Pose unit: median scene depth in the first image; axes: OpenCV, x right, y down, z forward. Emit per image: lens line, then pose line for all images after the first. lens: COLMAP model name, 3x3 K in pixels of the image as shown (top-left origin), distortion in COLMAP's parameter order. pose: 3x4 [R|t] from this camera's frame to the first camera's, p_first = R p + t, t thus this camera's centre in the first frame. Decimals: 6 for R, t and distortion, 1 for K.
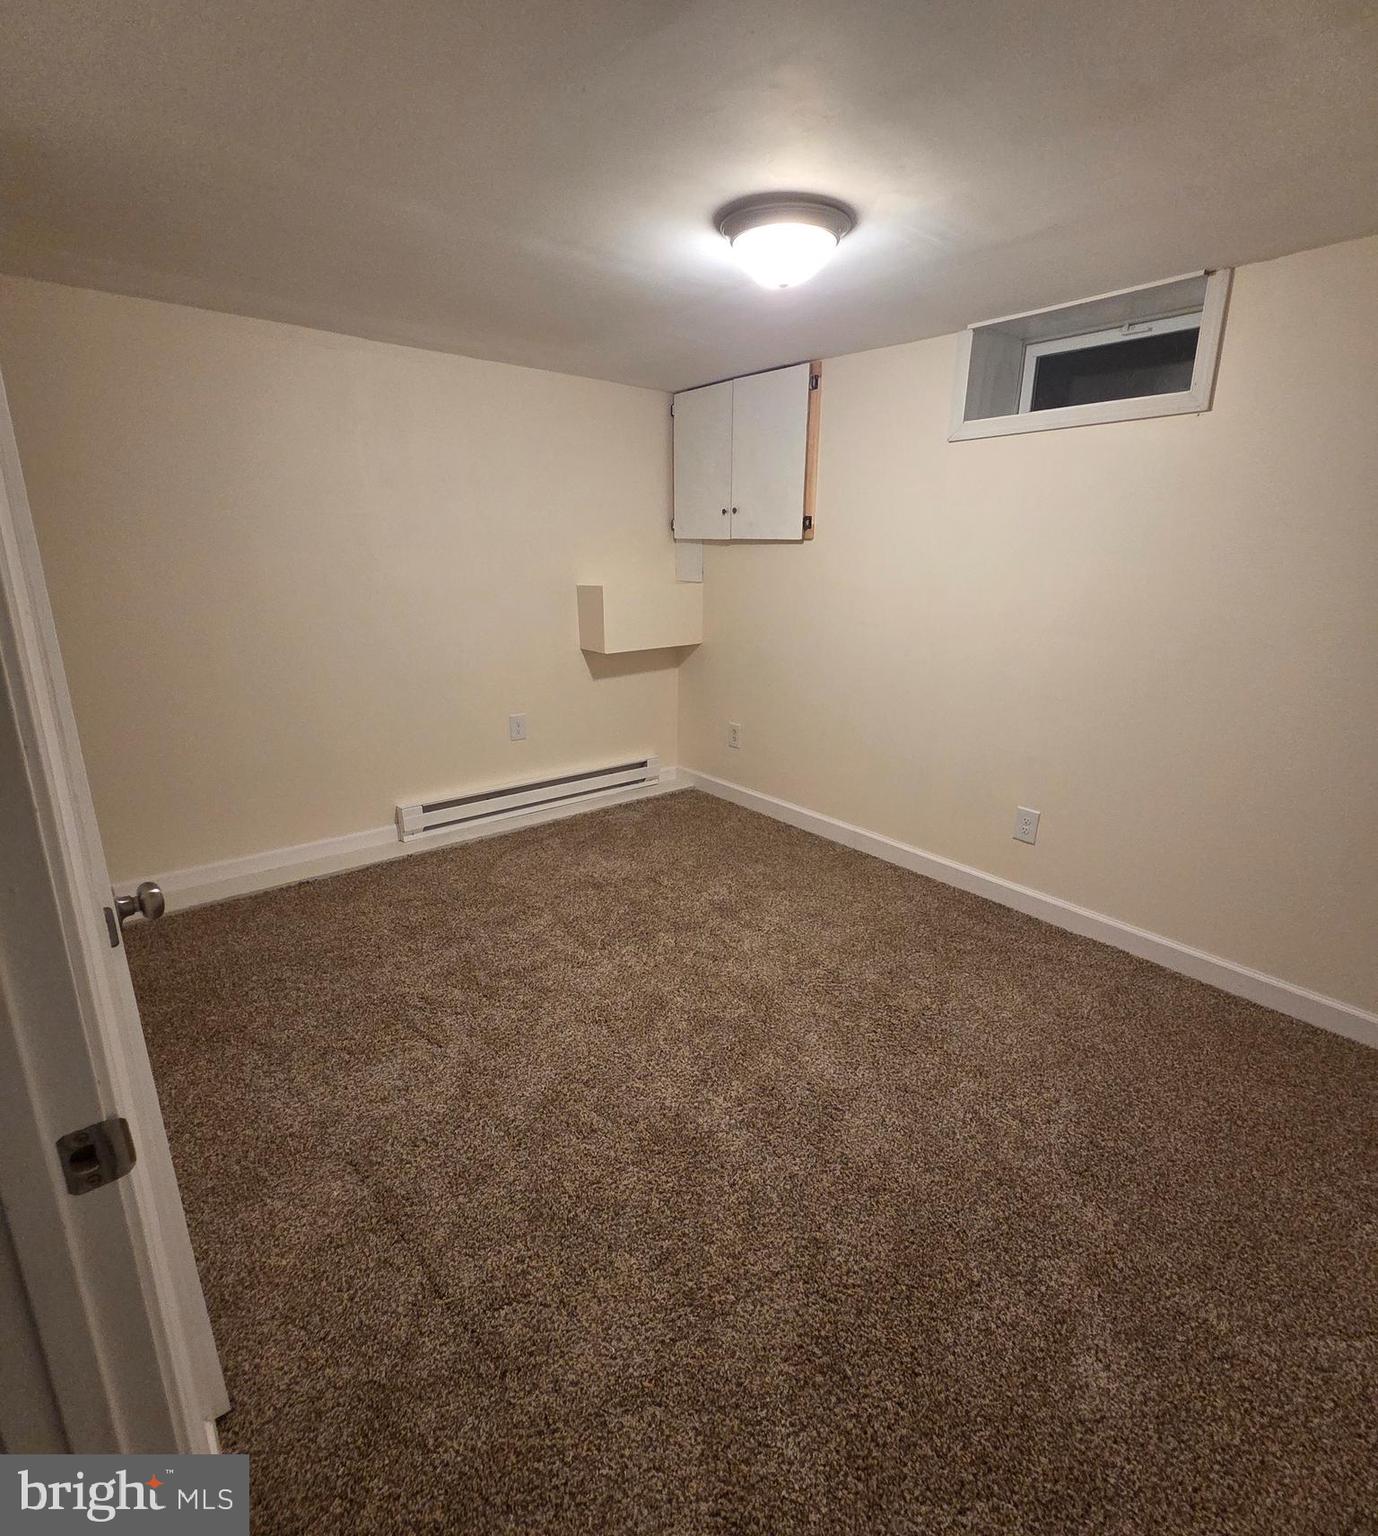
lens RADIAL K [[778.1, 0, 704.6], [0, 778.1, 764.8], [0, 0, 1]] dist [0.027312, -0.000609]
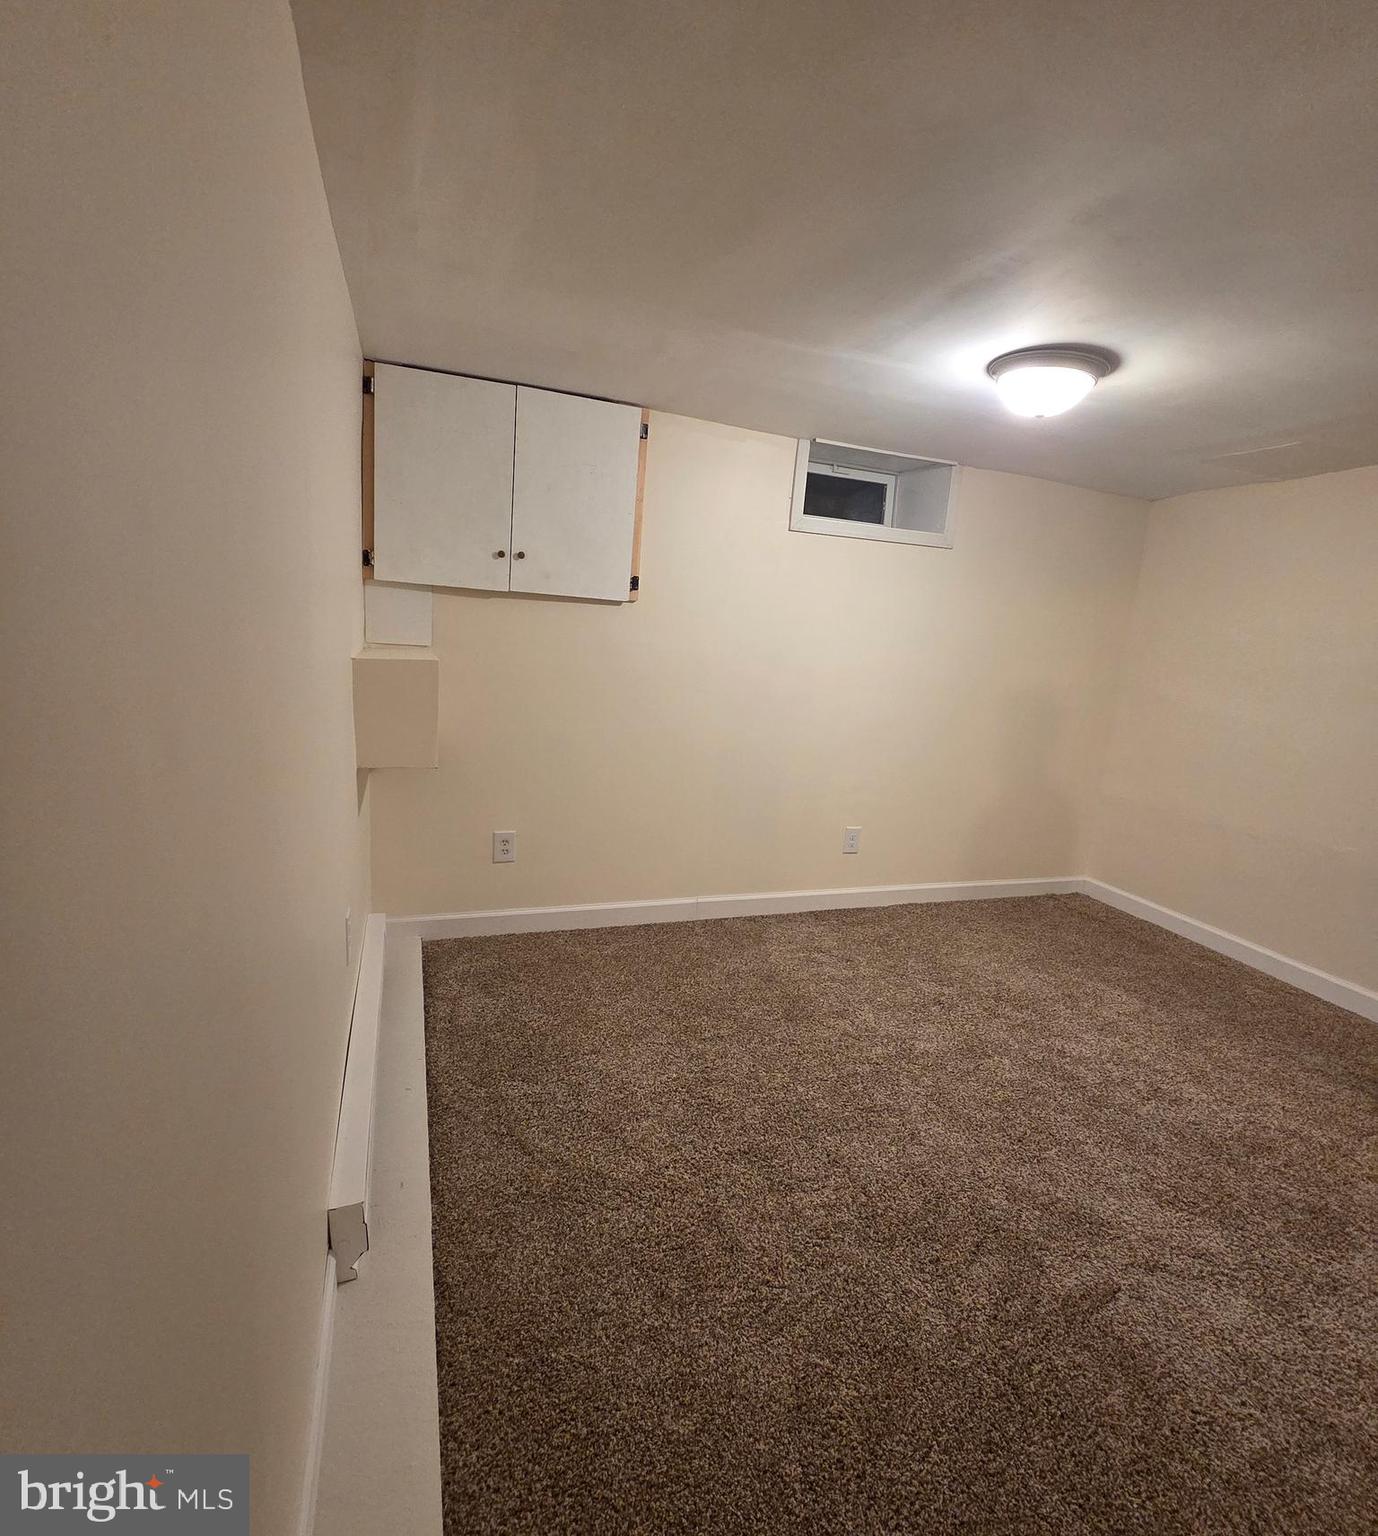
lens RADIAL K [[778.1, 0, 704.6], [0, 778.1, 764.8], [0, 0, 1]] dist [0.027312, -0.000609]
pose [[0.326823, -0.160622, 0.931336, -0.692787], [0.191523, 0.976261, 0.101161, -0.181588], [-0.925476, 0.145310, 0.349827, 0.641653]]
